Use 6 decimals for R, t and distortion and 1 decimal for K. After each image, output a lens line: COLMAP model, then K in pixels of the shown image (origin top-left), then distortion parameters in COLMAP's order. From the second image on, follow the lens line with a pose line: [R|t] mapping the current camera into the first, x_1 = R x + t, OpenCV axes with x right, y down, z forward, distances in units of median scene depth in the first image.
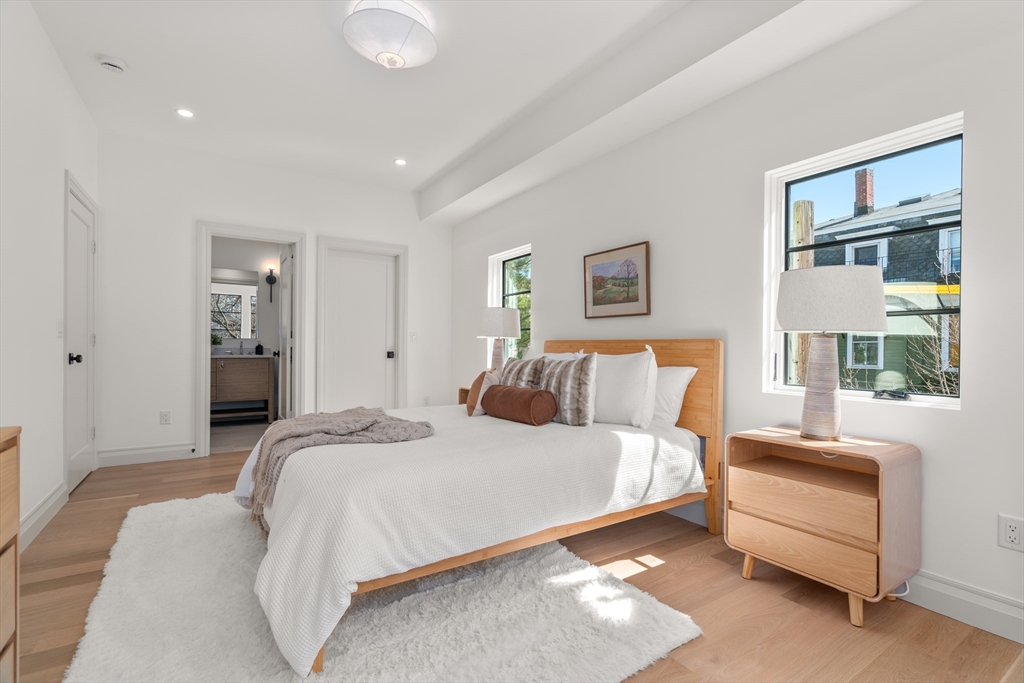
lens RADIAL K [[468.4, 0, 512.9], [0, 468.4, 347.5], [0, 0, 1]] dist [0.003280, 0.000400]
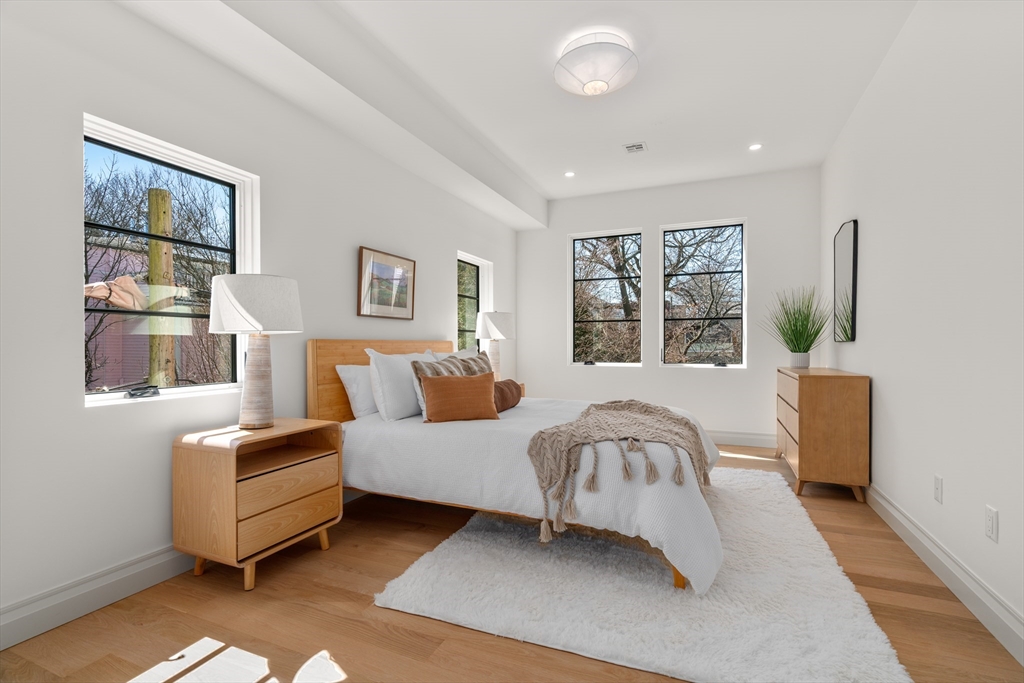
lens RADIAL K [[468.4, 0, 511.6], [0, 468.4, 339.5], [0, 0, 1]] dist [0.003280, 0.000400]
pose [[-0.567716, -0.008373, 0.823182, -0.859513], [-0.009288, 0.999950, 0.003766, -0.024731], [-0.823172, -0.005508, -0.567765, 1.455093]]
